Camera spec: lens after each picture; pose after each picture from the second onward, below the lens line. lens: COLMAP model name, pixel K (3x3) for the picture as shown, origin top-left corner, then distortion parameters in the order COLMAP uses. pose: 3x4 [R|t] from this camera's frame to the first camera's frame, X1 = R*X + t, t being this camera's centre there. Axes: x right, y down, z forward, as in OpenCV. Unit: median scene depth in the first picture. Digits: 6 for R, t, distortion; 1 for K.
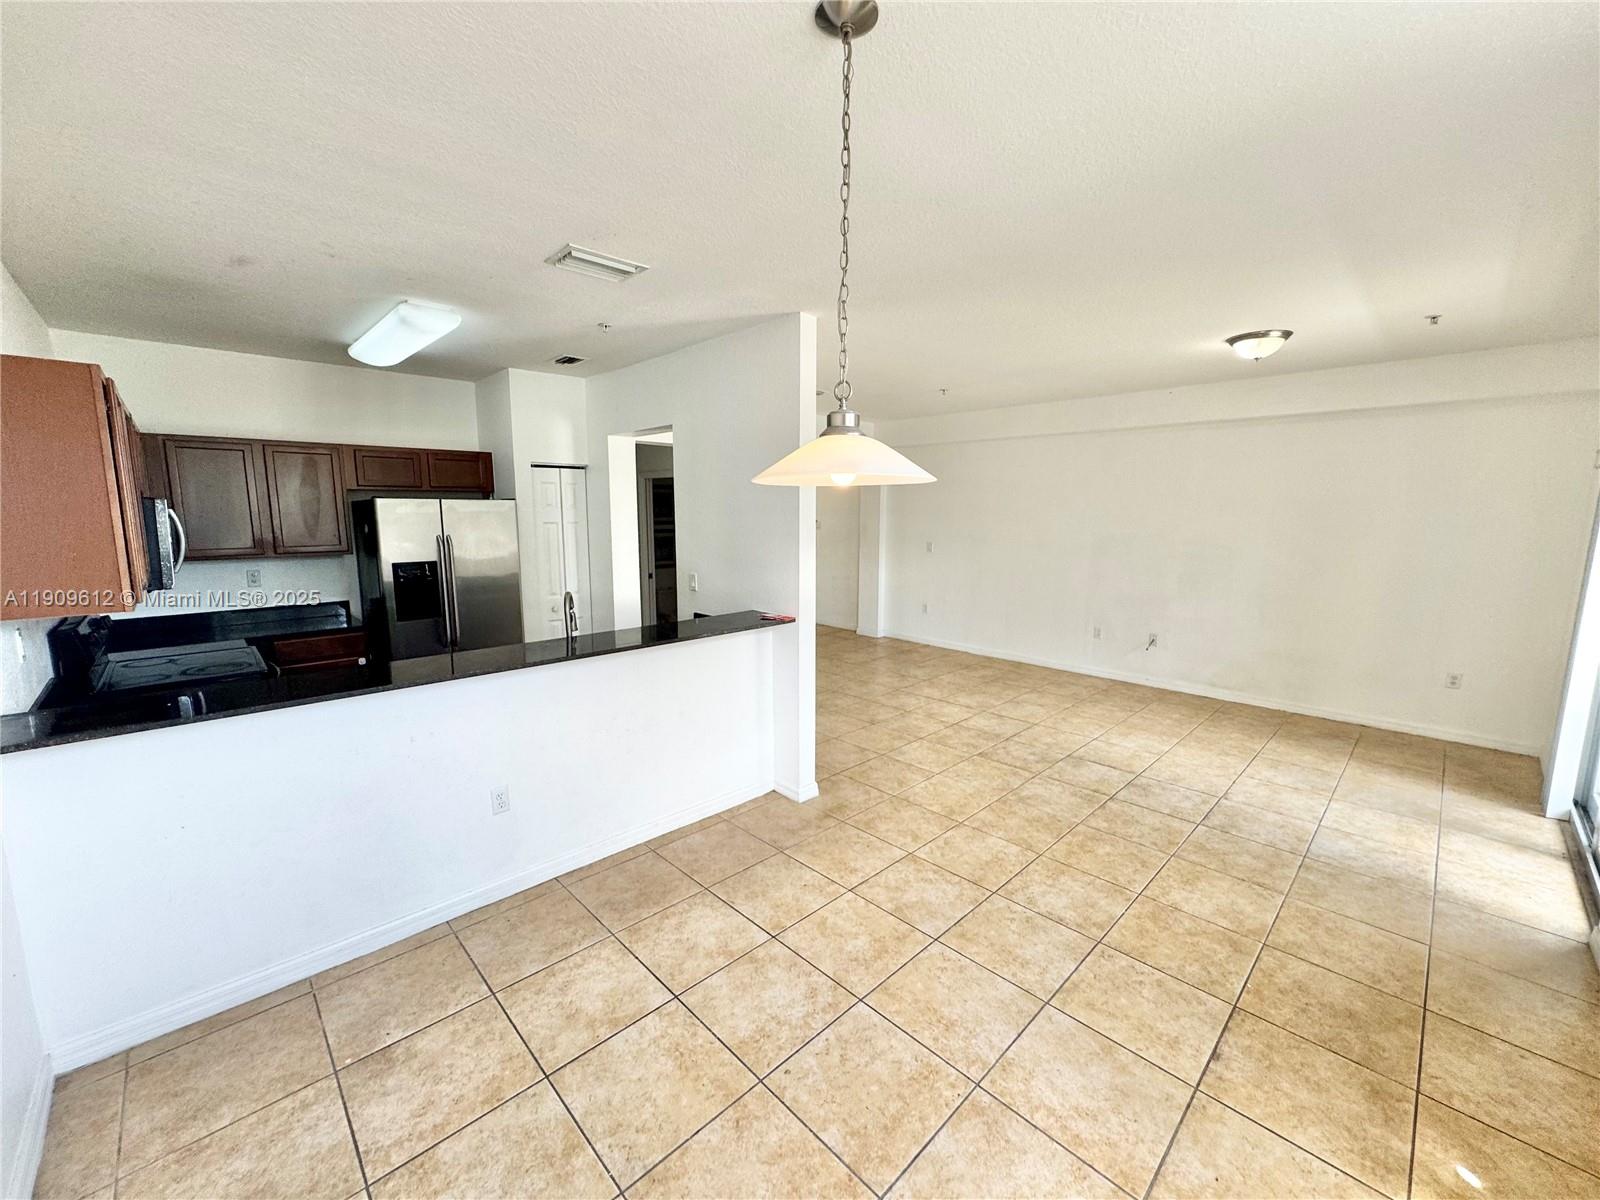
lens RADIAL K [[639.6, 0, 794.3], [0, 639.6, 599.0], [0, 0, 1]] dist [-0.001085, 0.000741]
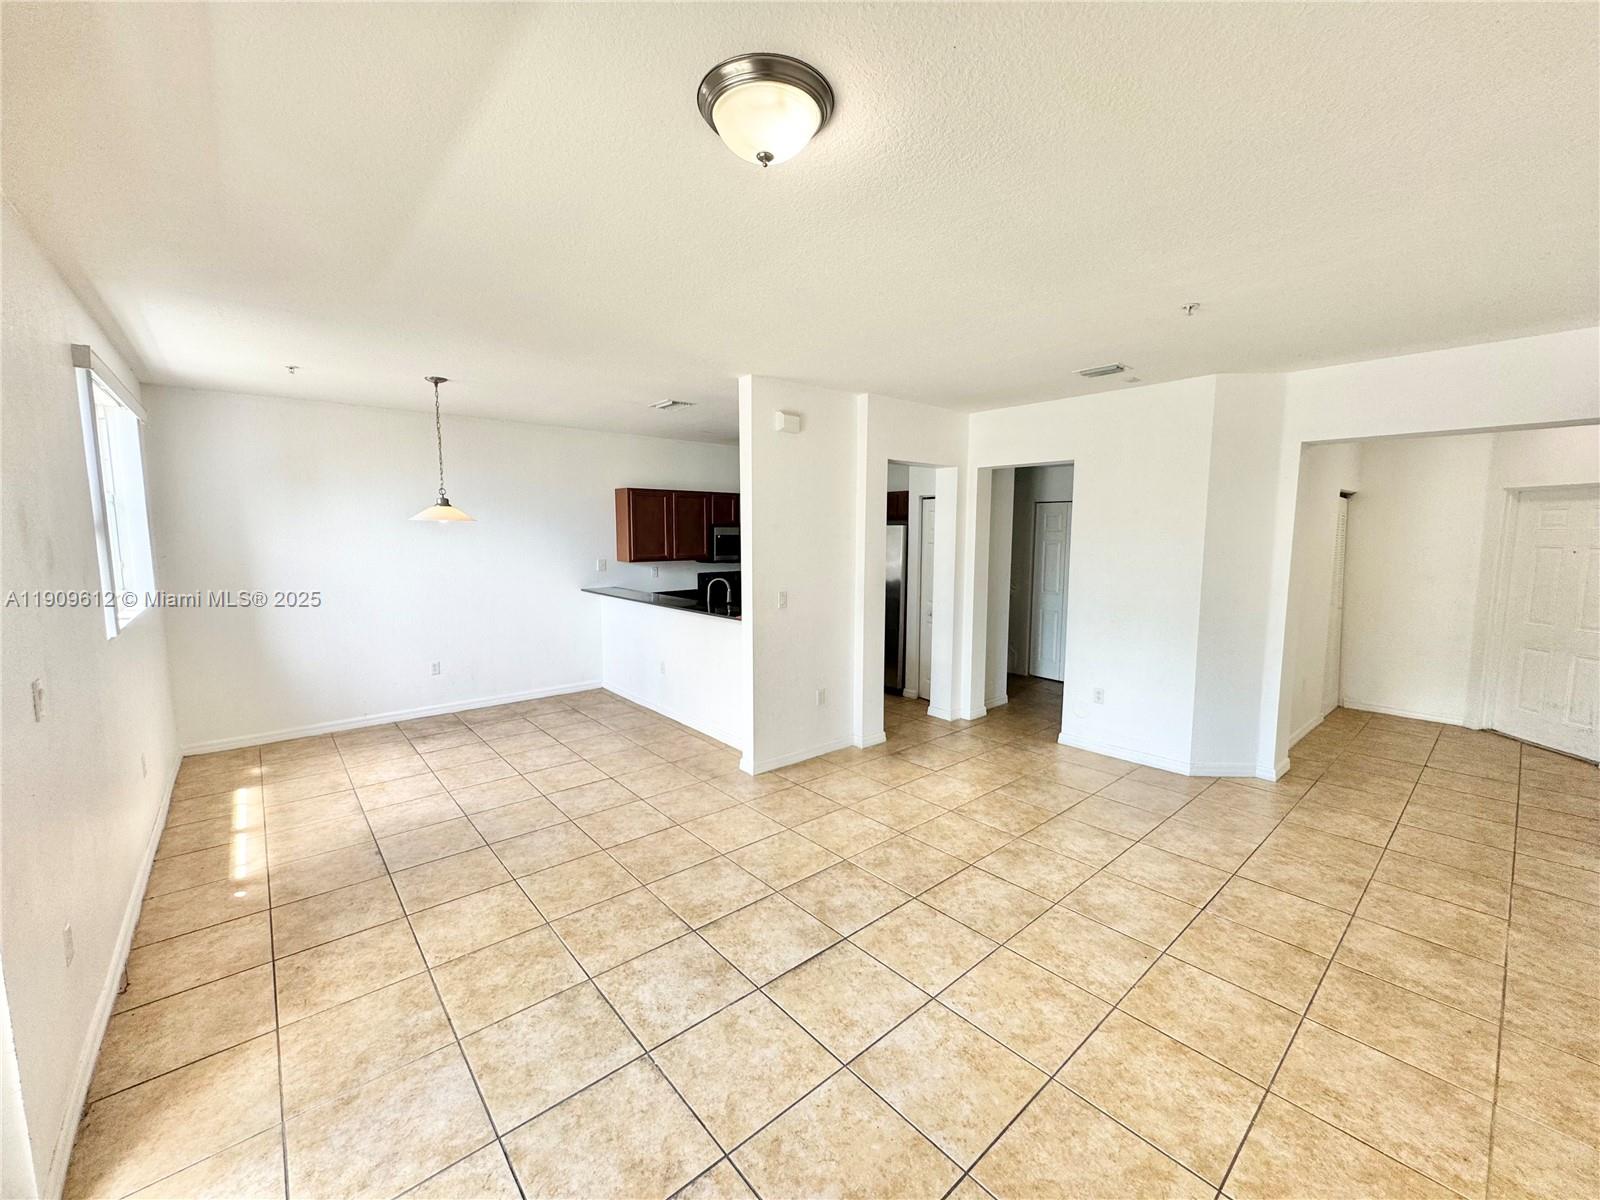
lens RADIAL K [[639.6, 0, 795.8], [0, 639.6, 598.5], [0, 0, 1]] dist [-0.001085, 0.000741]
pose [[-0.058873, 0.104810, -0.992748, 1.273424], [-0.143029, 0.983327, 0.112298, -0.165795], [0.987966, 0.148603, -0.042900, 1.195153]]
